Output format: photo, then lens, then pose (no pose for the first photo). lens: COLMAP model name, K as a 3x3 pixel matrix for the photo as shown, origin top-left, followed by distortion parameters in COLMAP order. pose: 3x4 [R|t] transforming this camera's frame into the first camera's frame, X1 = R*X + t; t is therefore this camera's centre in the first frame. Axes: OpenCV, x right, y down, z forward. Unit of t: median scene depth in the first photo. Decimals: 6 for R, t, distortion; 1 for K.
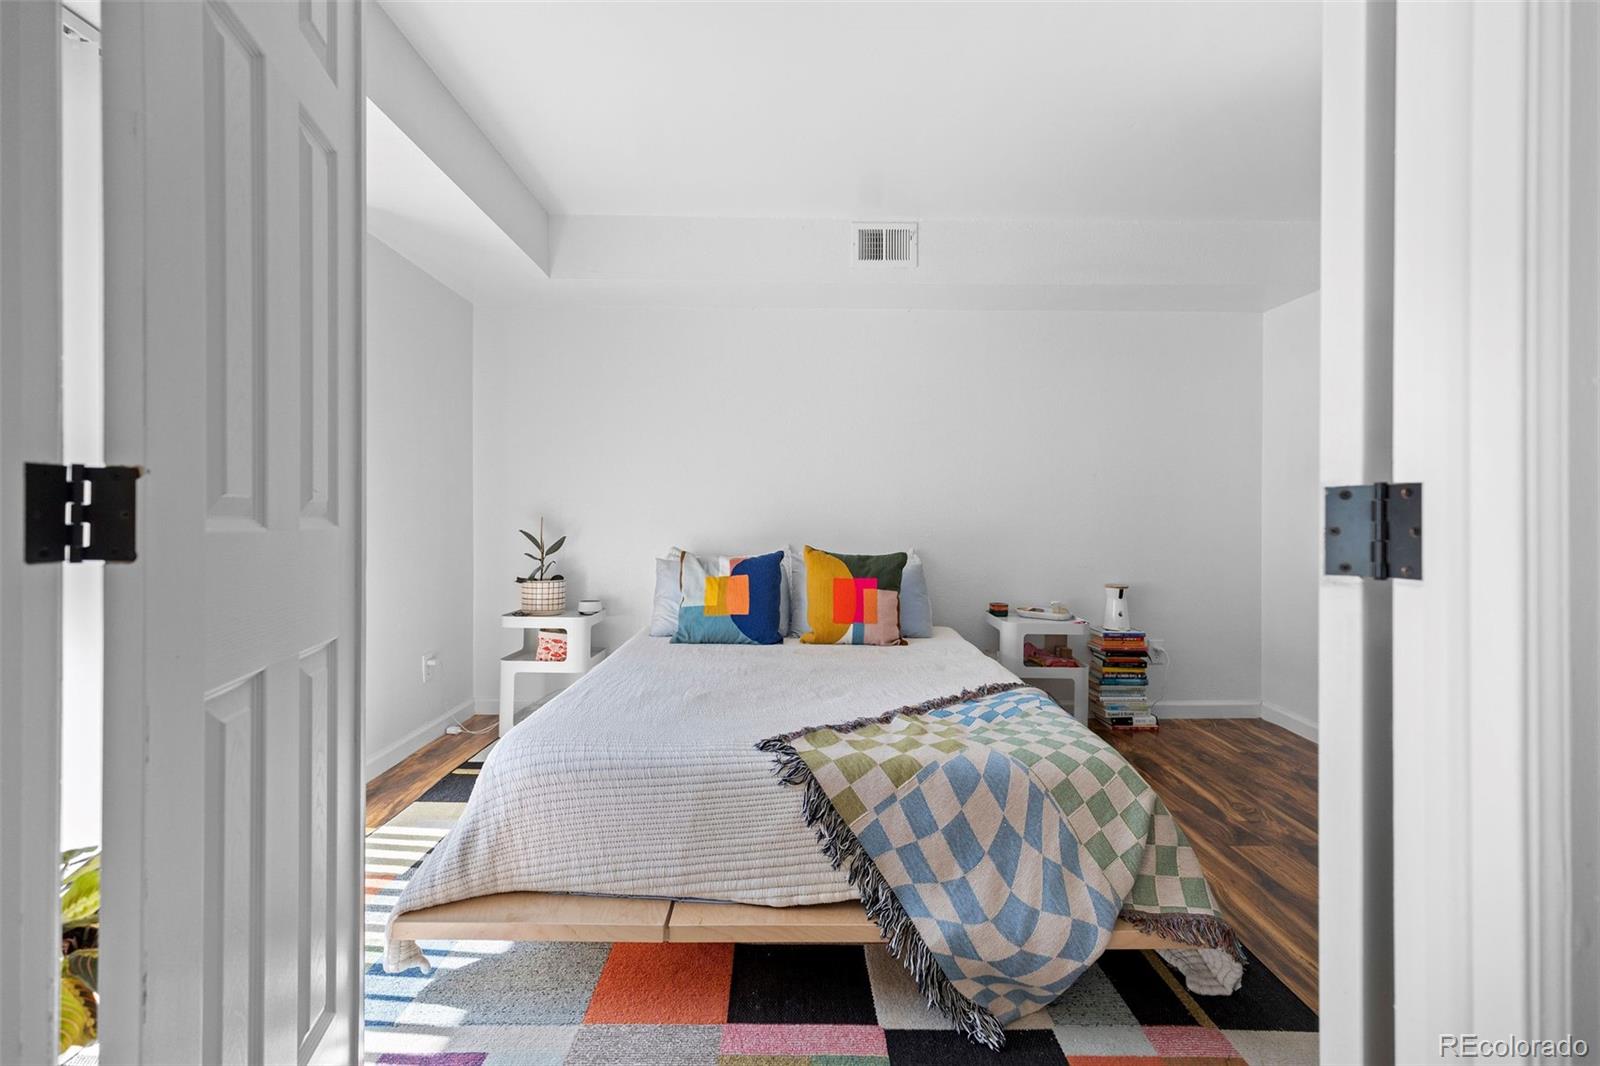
lens RADIAL K [[711.5, 0, 805.8], [0, 711.5, 514.0], [0, 0, 1]] dist [0.000576, -0.000668]
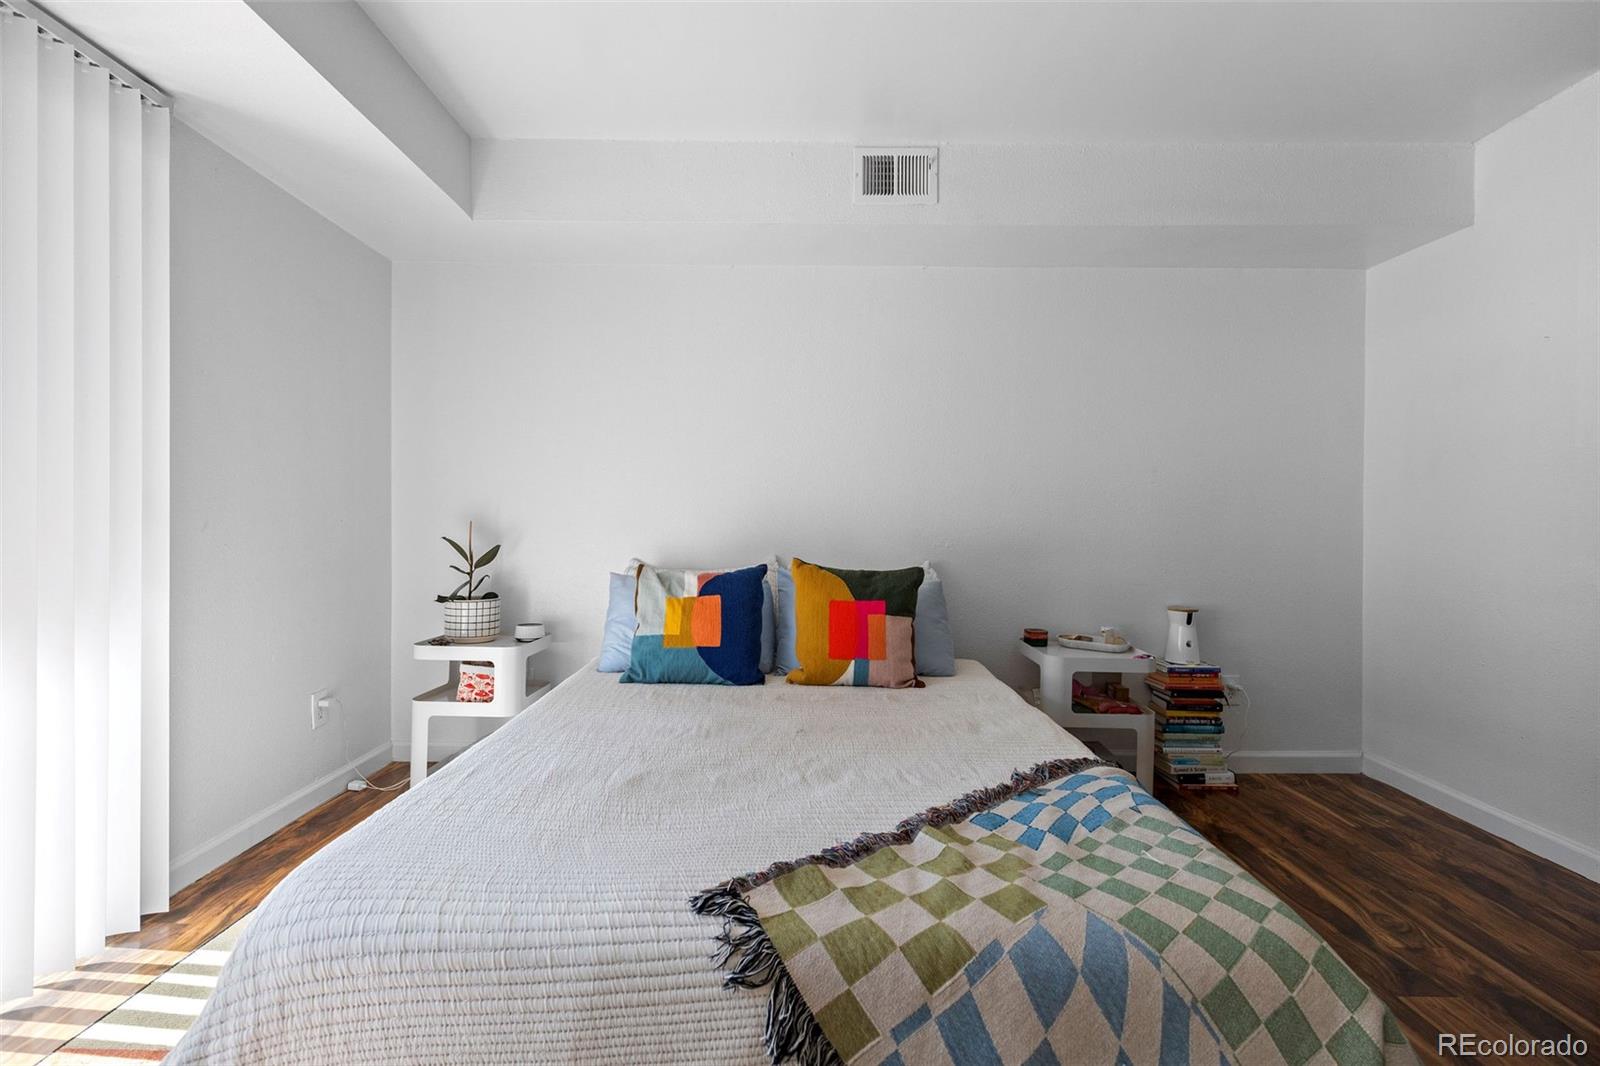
lens RADIAL K [[724.9, 0, 797.1], [0, 724.9, 524.9], [0, 0, 1]] dist [0.000119, -0.000168]
pose [[0.999919, 0.002482, -0.012491, 0.015853], [-0.002393, 0.999971, 0.007175, 0.002643], [0.012509, -0.007145, 0.999896, 0.246924]]
